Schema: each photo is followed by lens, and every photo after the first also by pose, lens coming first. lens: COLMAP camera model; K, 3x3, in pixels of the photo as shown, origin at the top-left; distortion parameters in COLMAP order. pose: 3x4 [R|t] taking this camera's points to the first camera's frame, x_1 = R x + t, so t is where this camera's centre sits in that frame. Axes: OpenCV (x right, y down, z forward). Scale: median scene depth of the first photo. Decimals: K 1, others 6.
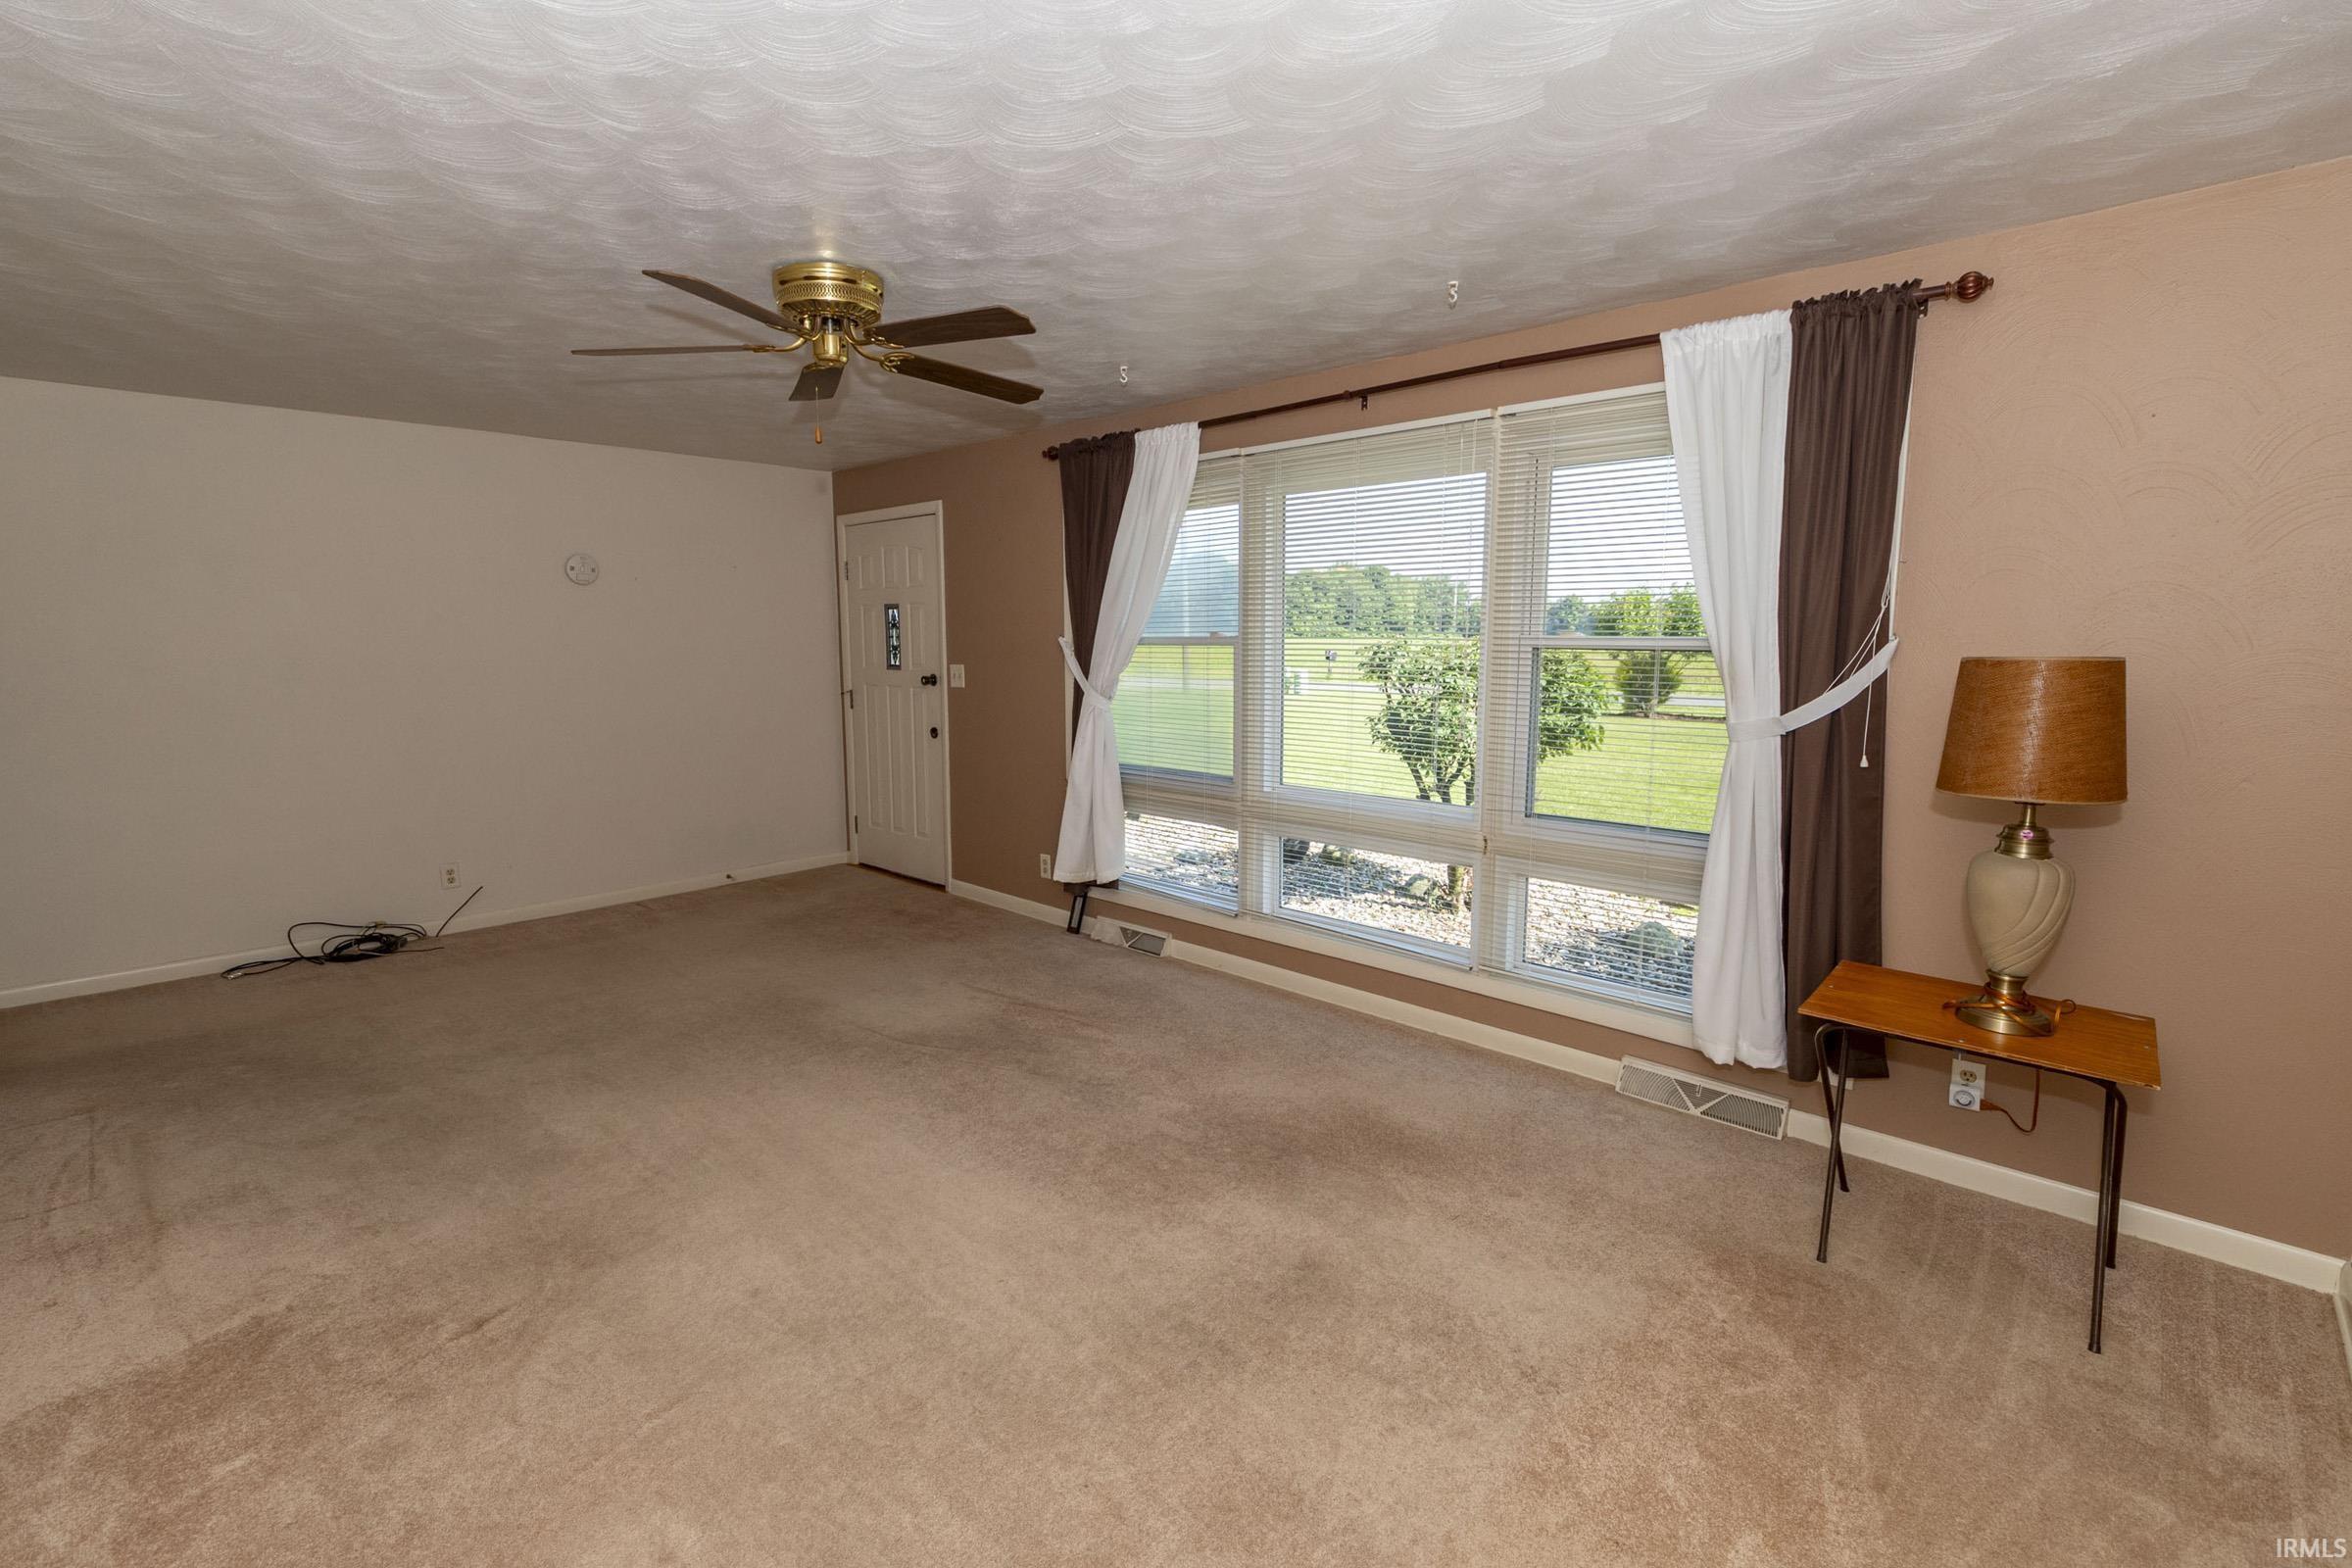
lens RADIAL K [[1048.2, 0, 1134.3], [0, 1048.2, 779.6], [0, 0, 1]] dist [-0.000394, -0.000177]
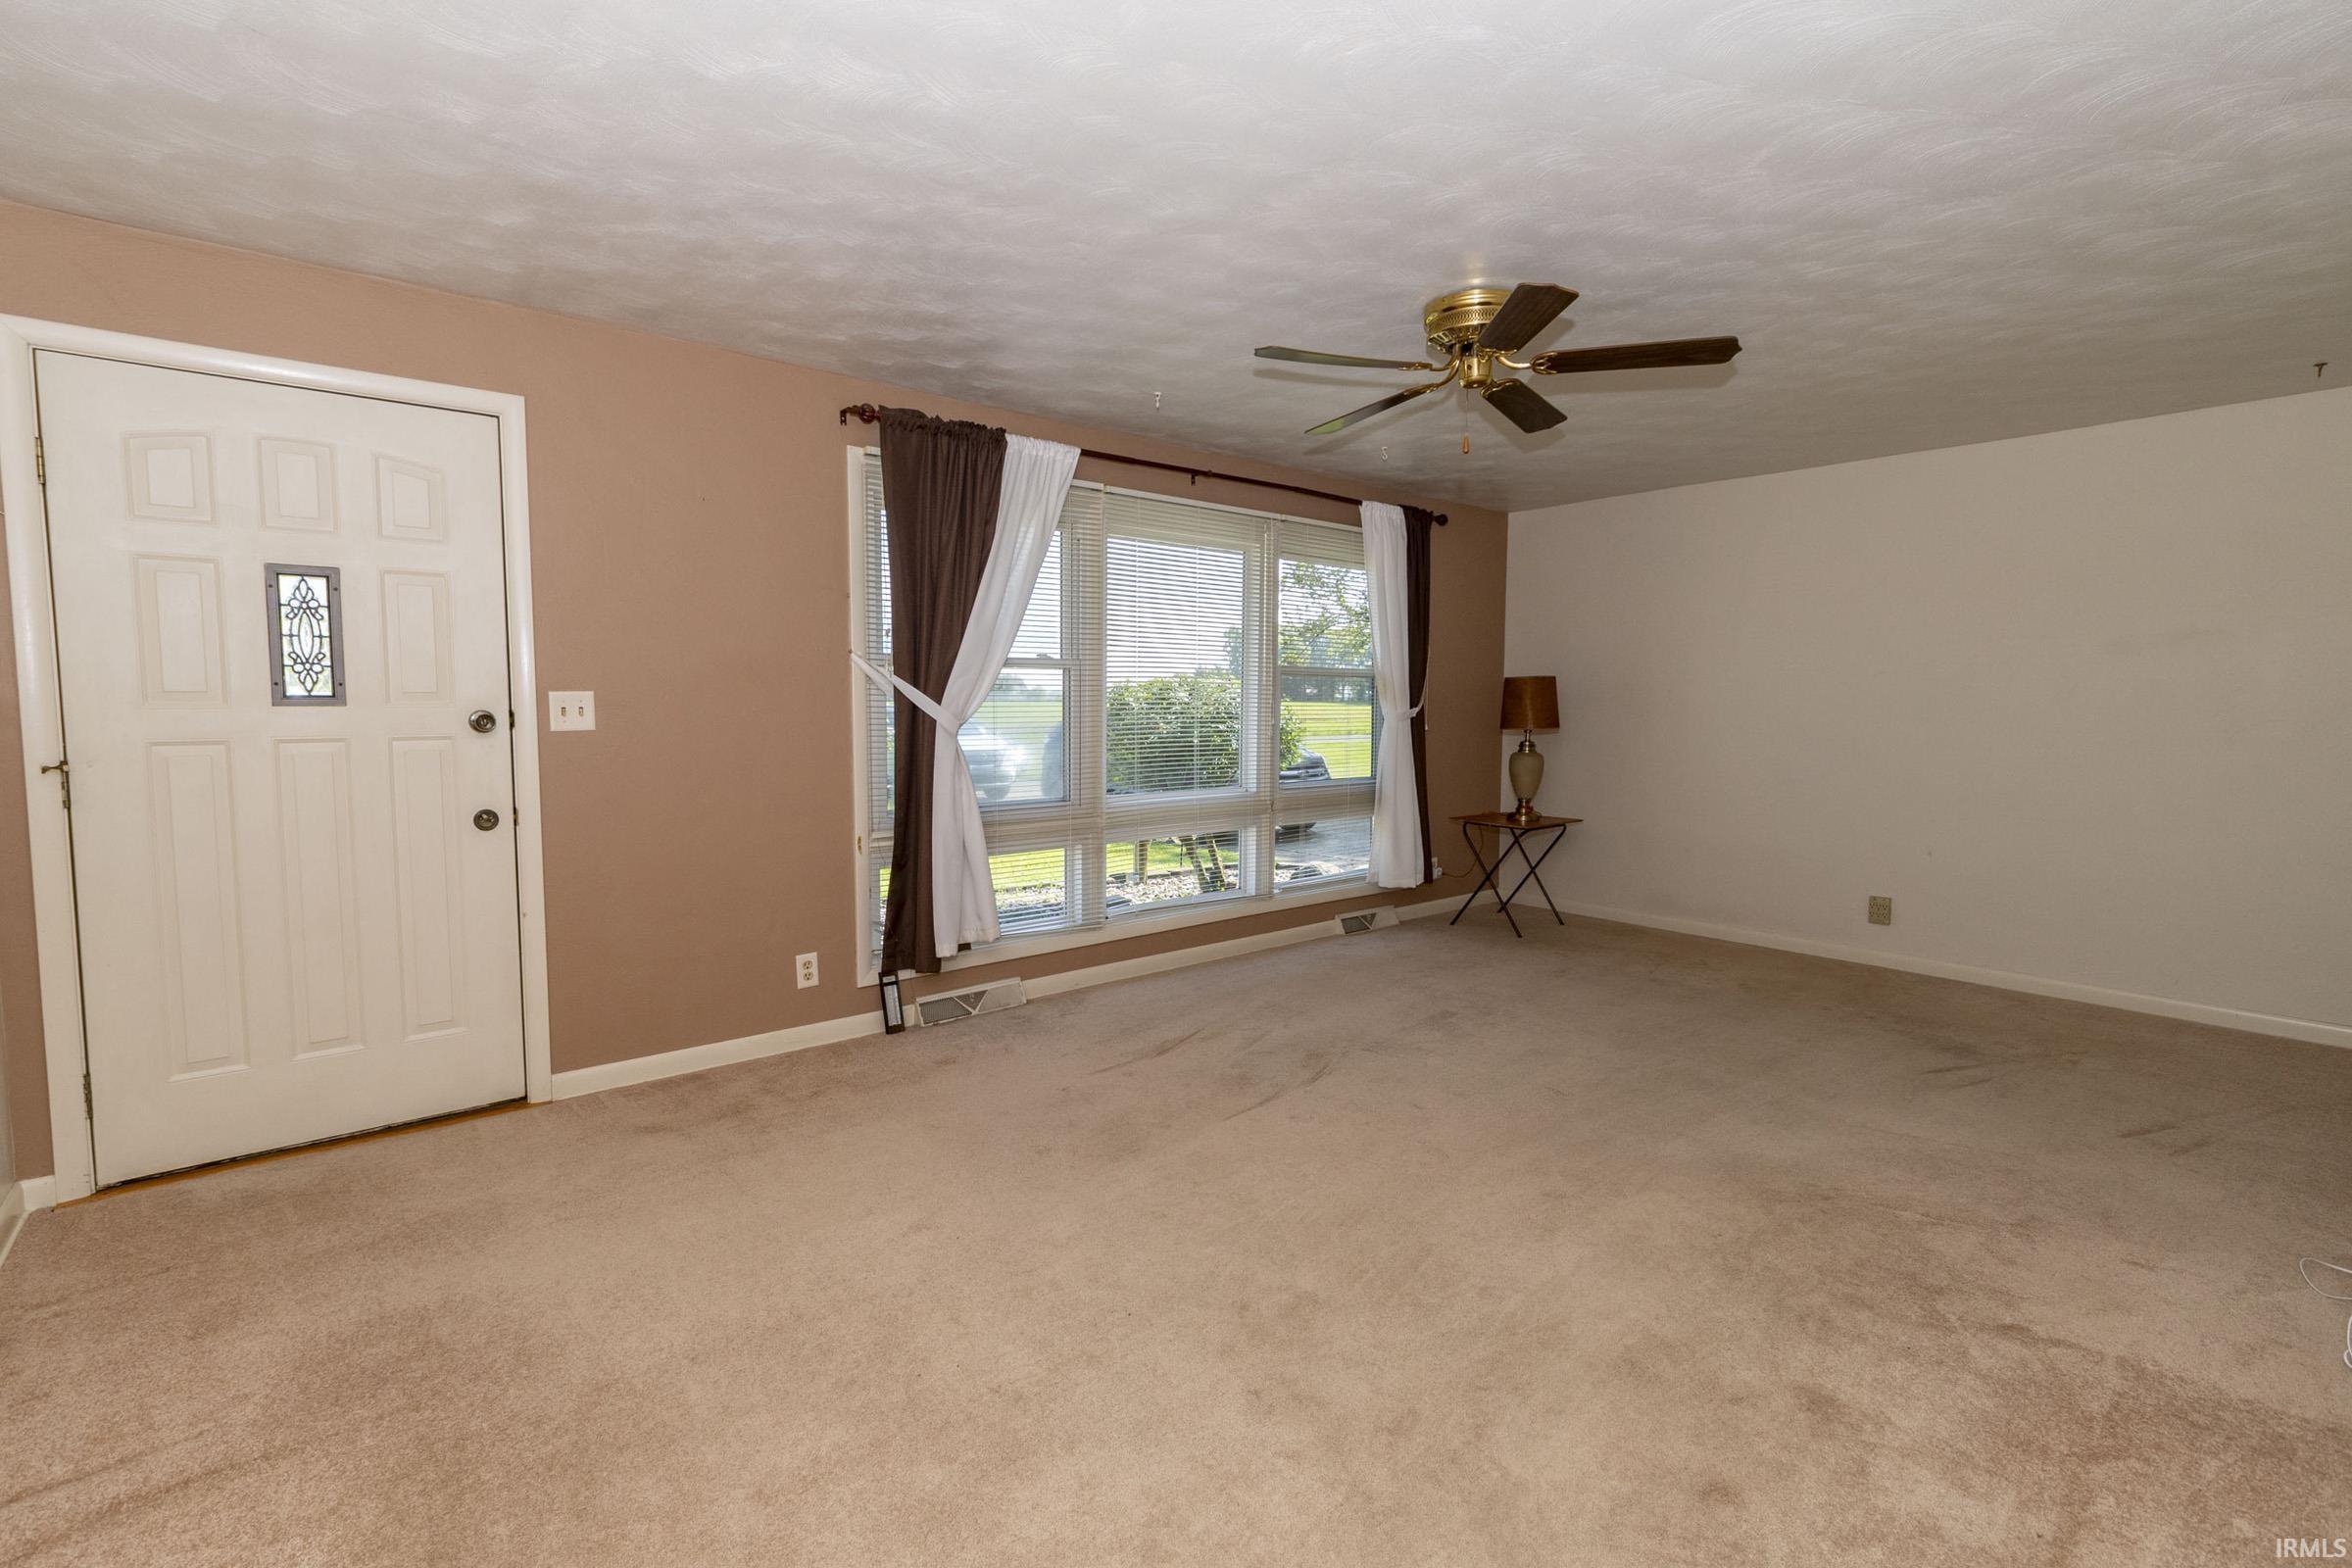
lens RADIAL K [[1042.3, 0, 1177.5], [0, 1042.3, 745.4], [0, 0, 1]] dist [-0.000391, -0.000039]
pose [[0.105559, -0.063792, 0.992365, -0.855862], [0.112115, 0.992341, 0.051865, -0.088897], [-0.988073, 0.105784, 0.111902, 0.745578]]
